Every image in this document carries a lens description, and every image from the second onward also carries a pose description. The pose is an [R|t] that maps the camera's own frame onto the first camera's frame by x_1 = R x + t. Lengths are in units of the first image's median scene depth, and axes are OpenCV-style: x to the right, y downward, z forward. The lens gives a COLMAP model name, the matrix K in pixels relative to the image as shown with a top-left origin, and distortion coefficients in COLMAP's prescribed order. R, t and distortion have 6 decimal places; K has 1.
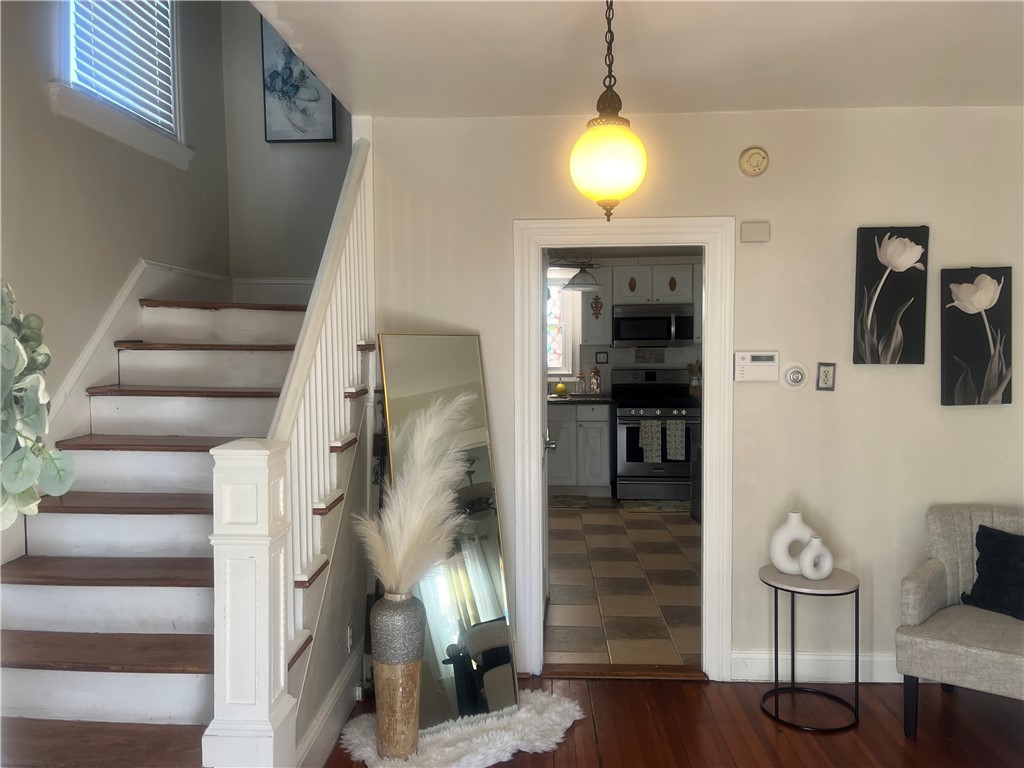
lens RADIAL K [[778.9, 0, 502.6], [0, 778.9, 378.0], [0, 0, 1]] dist [0.064019, -0.083133]
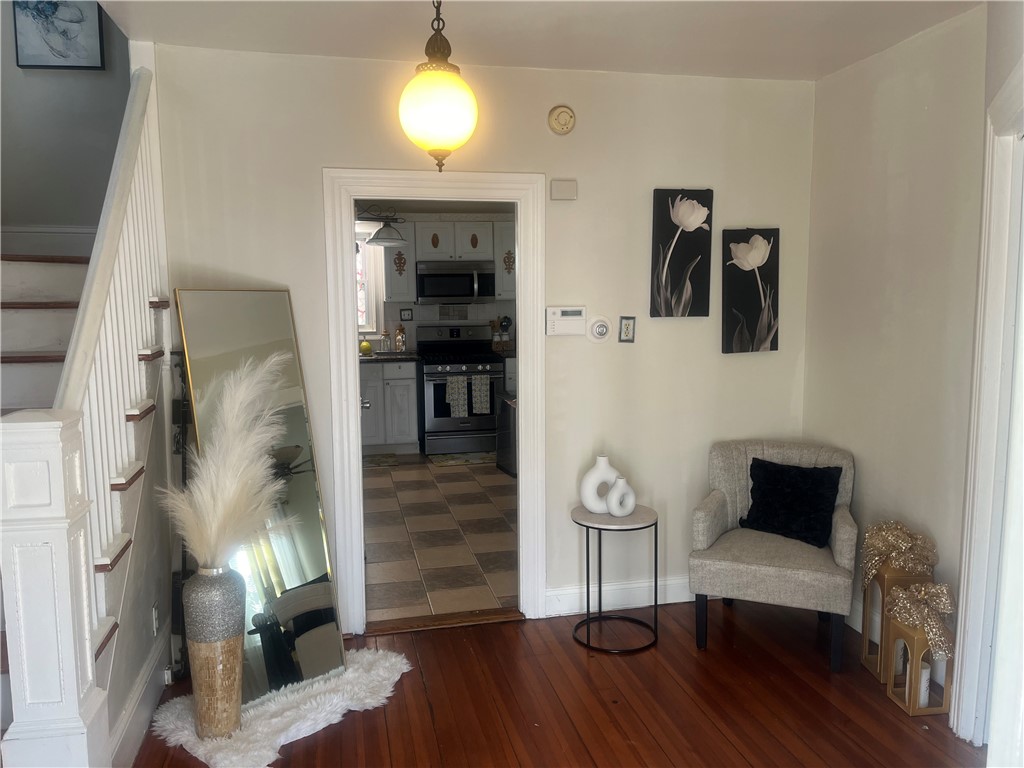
lens RADIAL K [[778.9, 0, 509.6], [0, 778.9, 385.1], [0, 0, 1]] dist [0.064019, -0.083133]
pose [[0.964180, -0.034709, 0.262969, -0.027219], [0.018004, 0.997679, 0.065668, 0.001320], [-0.264638, -0.058581, 0.962567, 0.011462]]
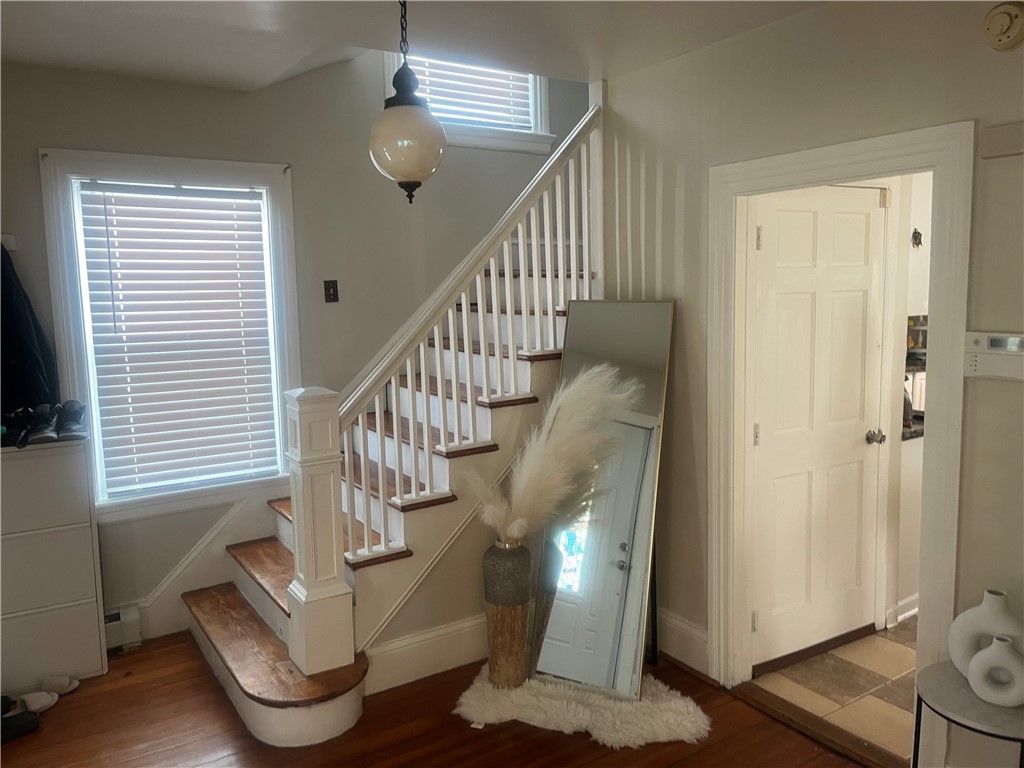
lens RADIAL K [[778.9, 0, 511.1], [0, 778.9, 383.9], [0, 0, 1]] dist [0.064019, -0.083133]
pose [[0.583729, 0.091075, -0.806824, 0.637002], [-0.026526, 0.995298, 0.093159, -0.042849], [0.811515, -0.032977, 0.583400, 0.322777]]
